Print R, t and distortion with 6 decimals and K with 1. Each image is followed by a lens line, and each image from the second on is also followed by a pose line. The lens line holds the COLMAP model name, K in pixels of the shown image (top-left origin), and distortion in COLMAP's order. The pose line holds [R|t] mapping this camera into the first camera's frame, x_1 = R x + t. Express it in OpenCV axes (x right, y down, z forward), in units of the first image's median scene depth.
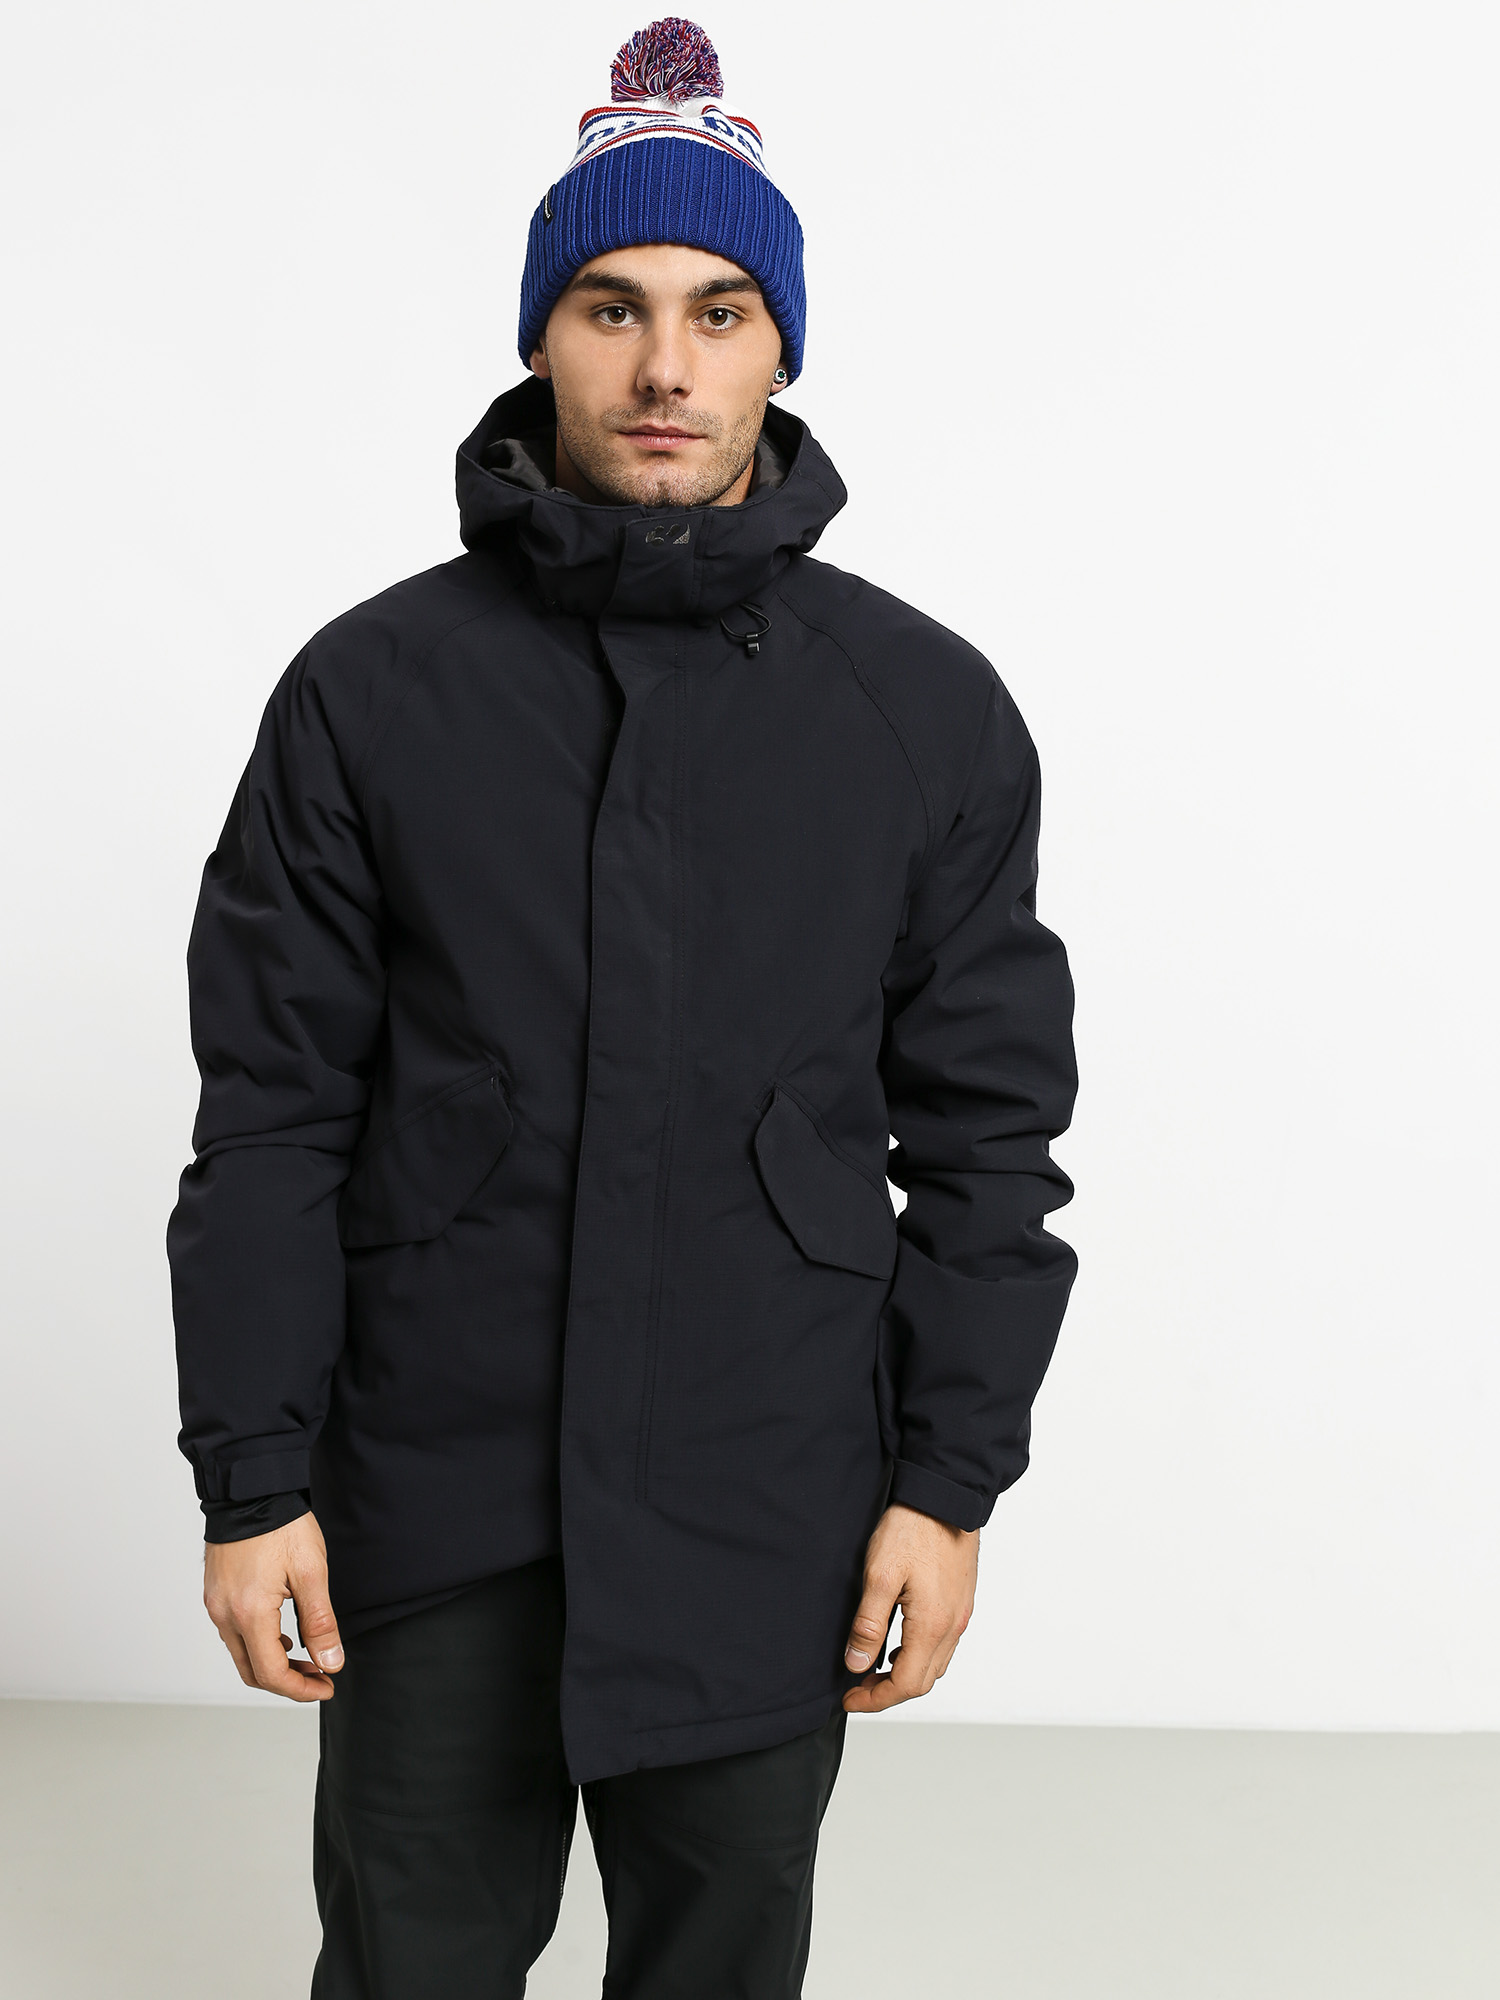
lens RADIAL K [[2822.3, 0, 751.2], [0, 2822.3, 999.1], [0, 0, 1]] dist [0.039492, 0.000000]
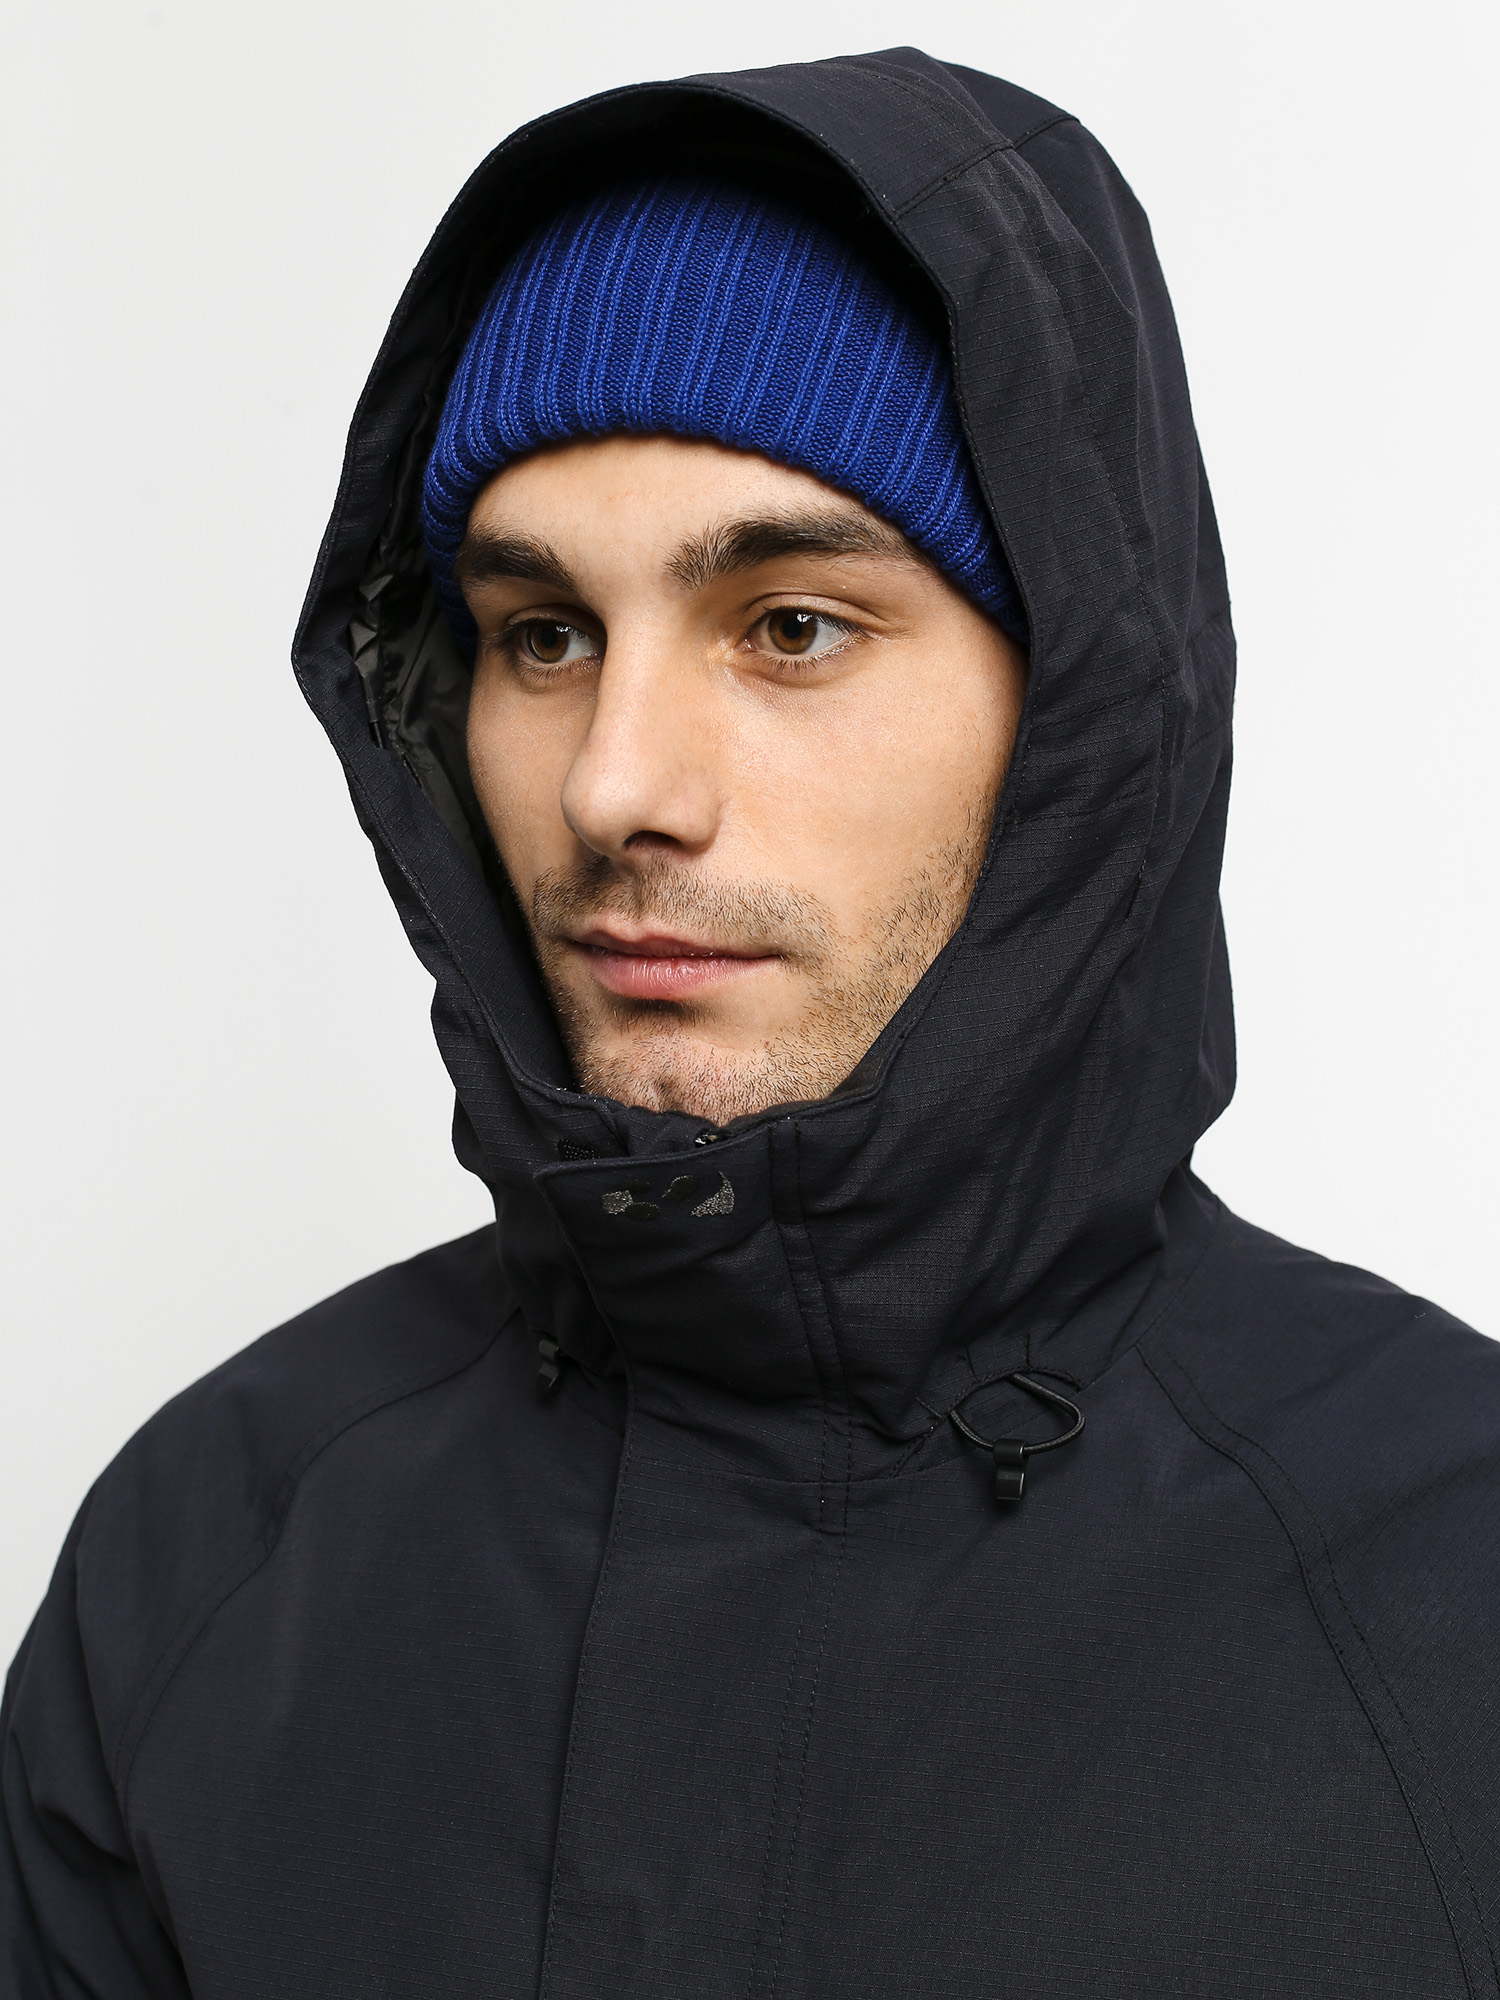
lens RADIAL K [[2822.3, 0, 750.1], [0, 2822.3, 1003.2], [0, 0, 1]] dist [0.039492, 0.000000]
pose [[0.917998, -0.010967, -0.396434, 0.123877], [-0.042949, 0.990989, -0.126868, -0.148898], [0.394254, 0.133491, 0.909255, 0.680085]]
